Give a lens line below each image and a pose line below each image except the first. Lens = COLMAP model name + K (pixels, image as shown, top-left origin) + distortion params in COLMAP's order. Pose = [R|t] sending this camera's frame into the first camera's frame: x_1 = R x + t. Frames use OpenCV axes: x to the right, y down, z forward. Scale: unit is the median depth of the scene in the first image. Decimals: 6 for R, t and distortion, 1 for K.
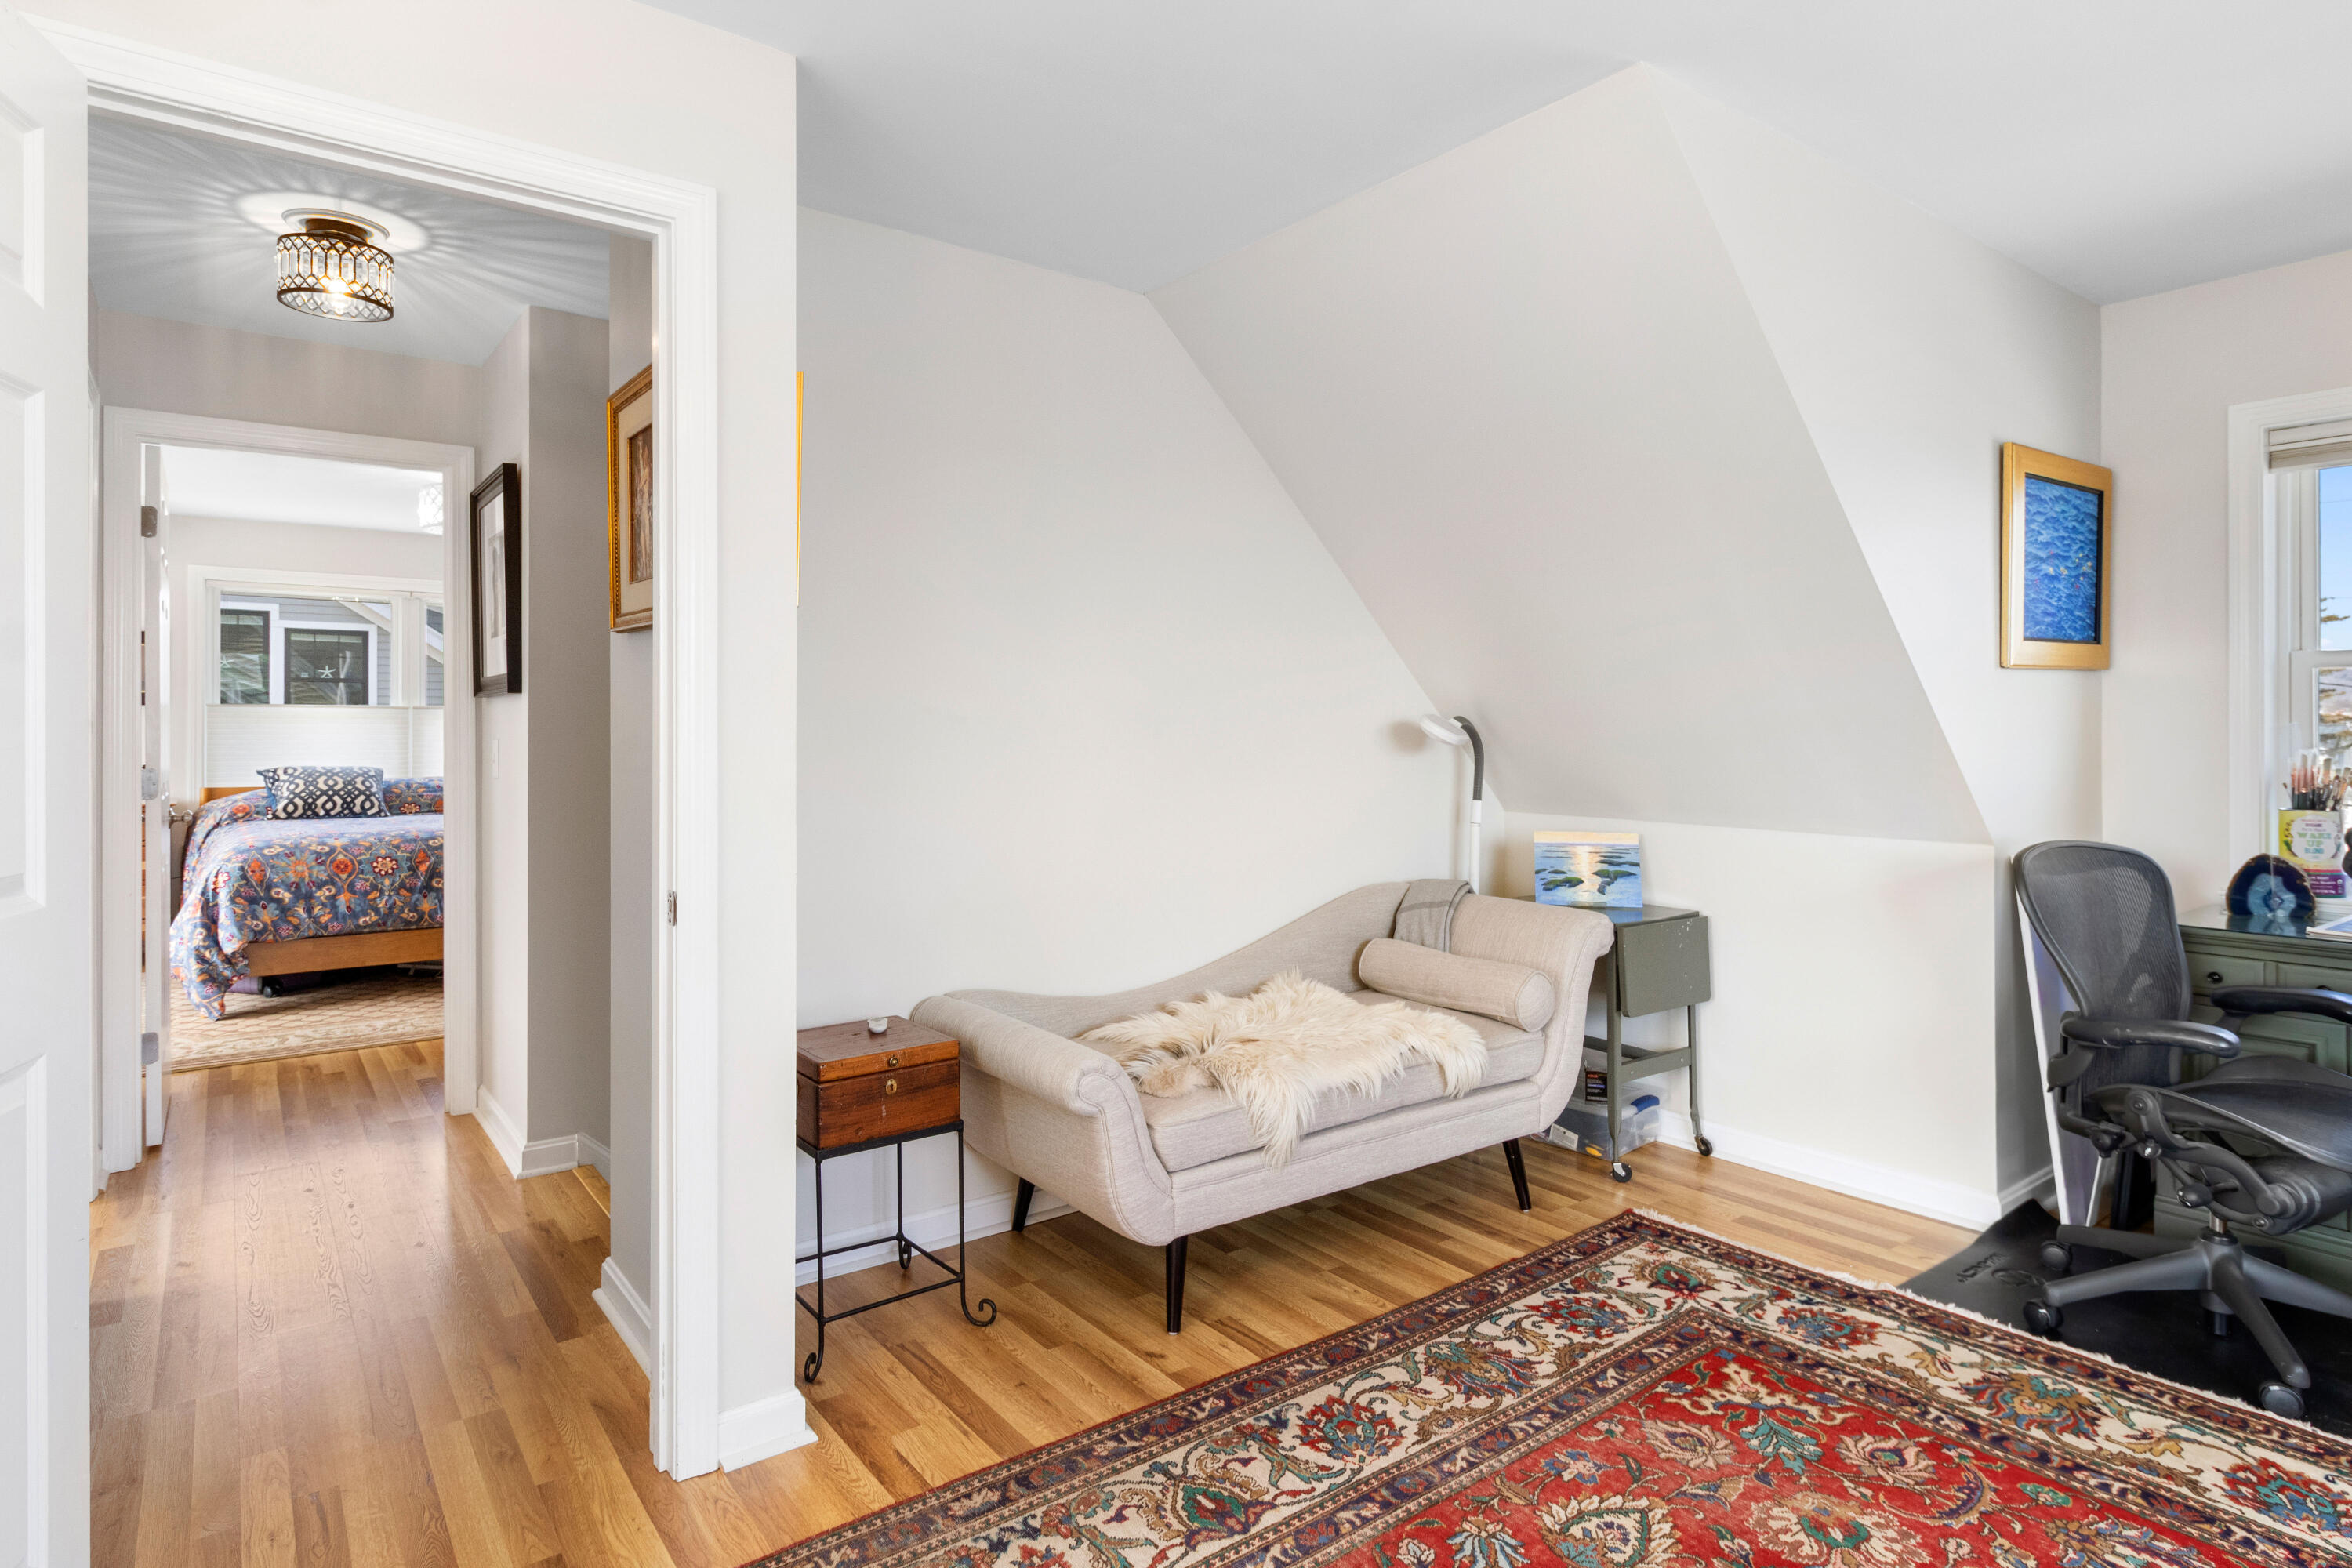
lens RADIAL K [[1274.2, 0, 1188.4], [0, 1274.2, 725.3], [0, 0, 1]] dist [0.010260, -0.001891]
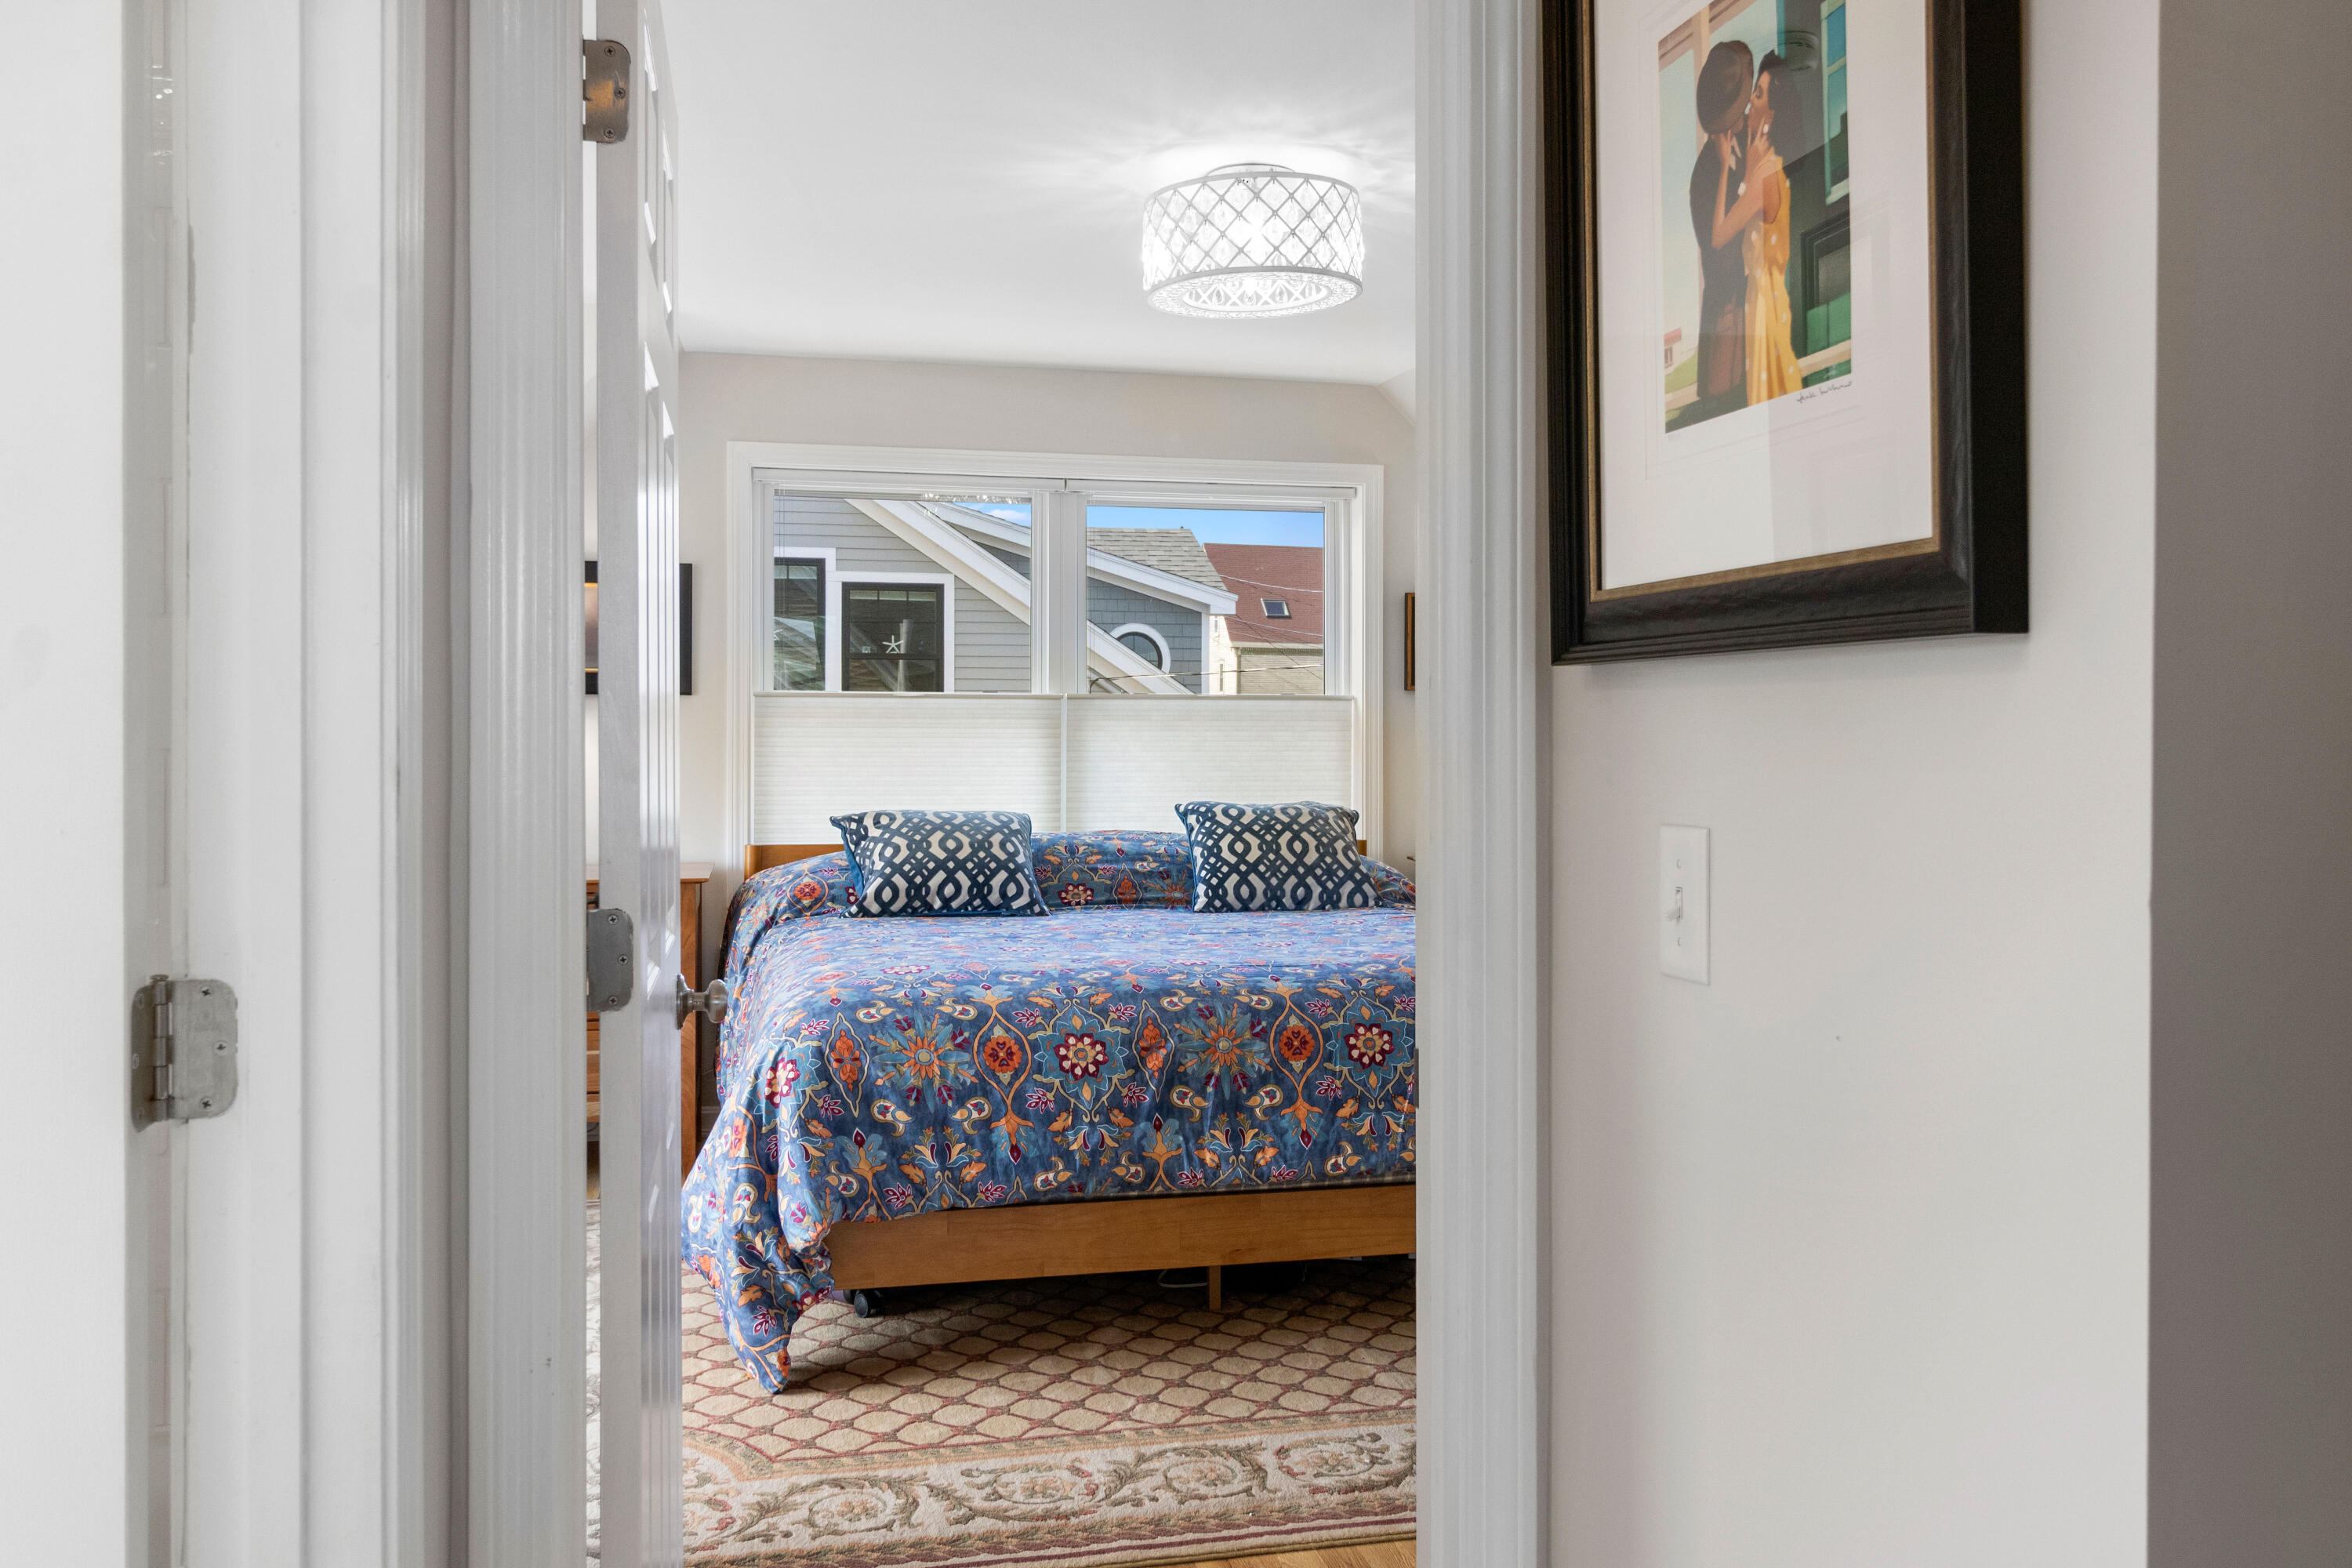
lens RADIAL K [[1861.9, 0, 1205.3], [0, 1861.9, 732.3], [0, 0, 1]] dist [0.003846, 0.008641]
pose [[0.915319, 0.004771, -0.402702, -0.318091], [-0.001767, 0.999968, 0.007830, -0.007138], [0.402726, -0.006456, 0.915298, 0.411987]]
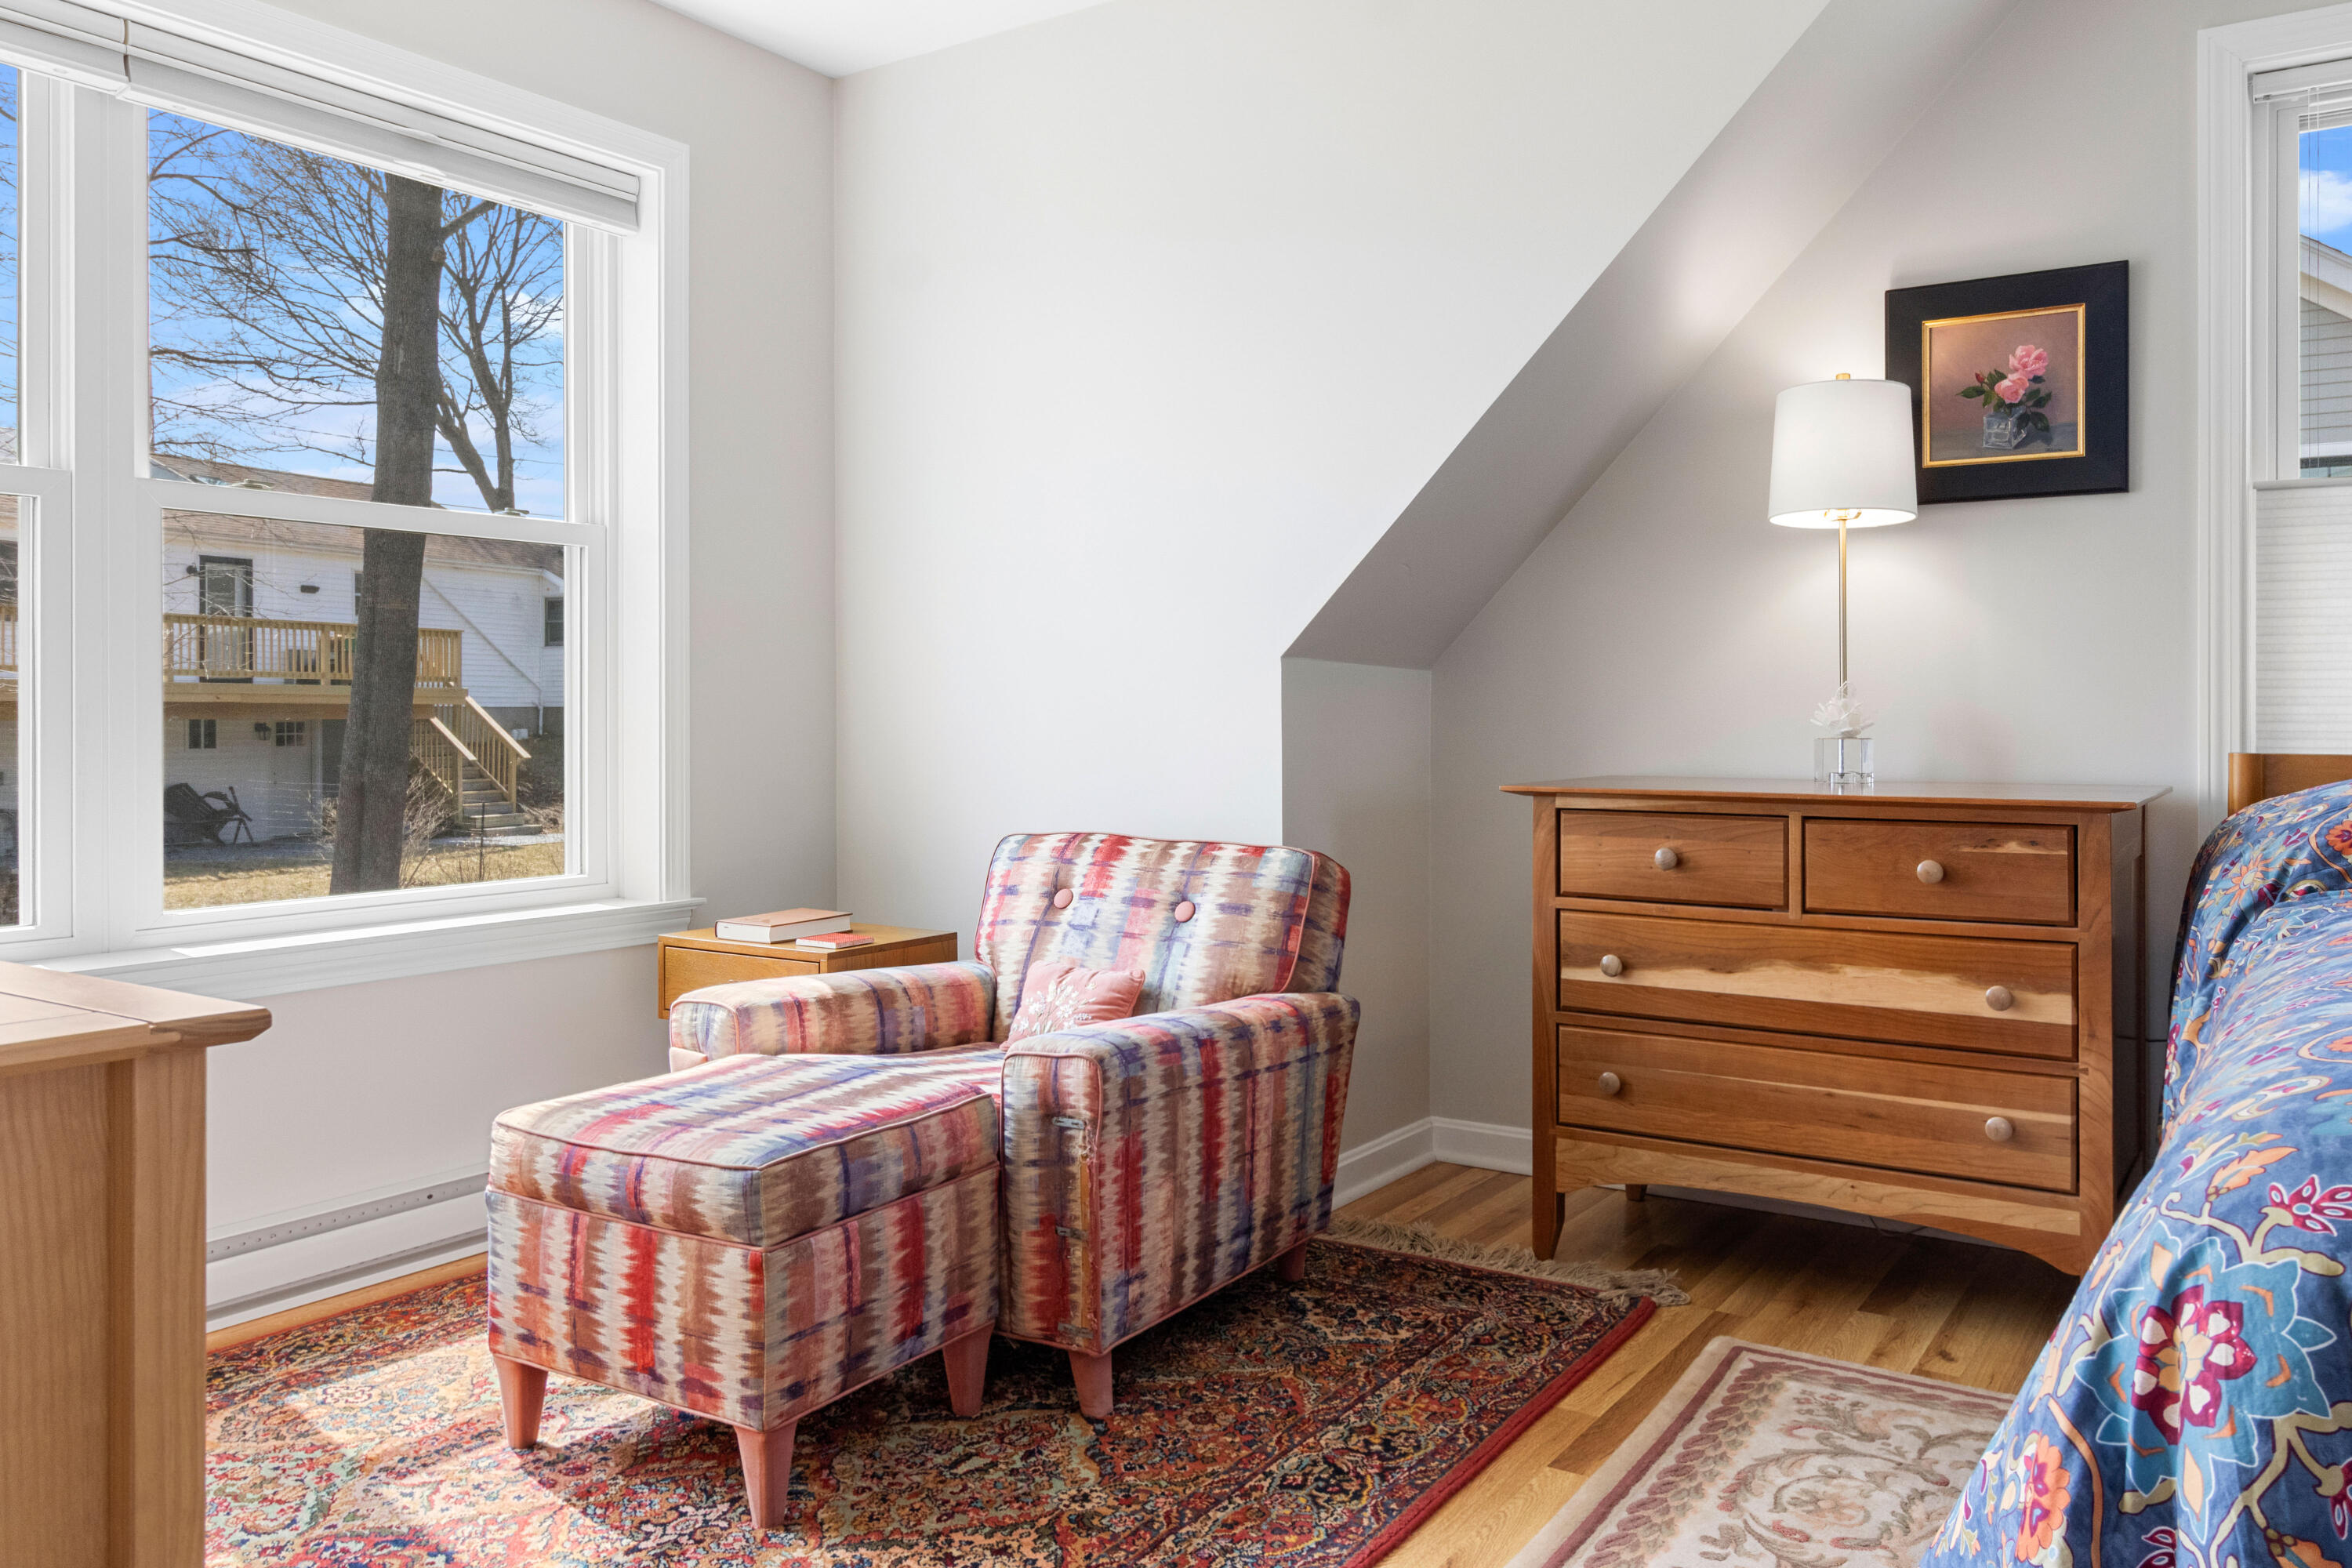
lens RADIAL K [[1746.0, 0, 1199.5], [0, 1746.0, 717.8], [0, 0, 1]] dist [0.001149, 0.002714]
pose [[0.331079, 0.002252, -0.943600, -0.553419], [0.004648, 0.999981, 0.004017, 0.044560], [0.943592, -0.005716, 0.331062, 0.756636]]
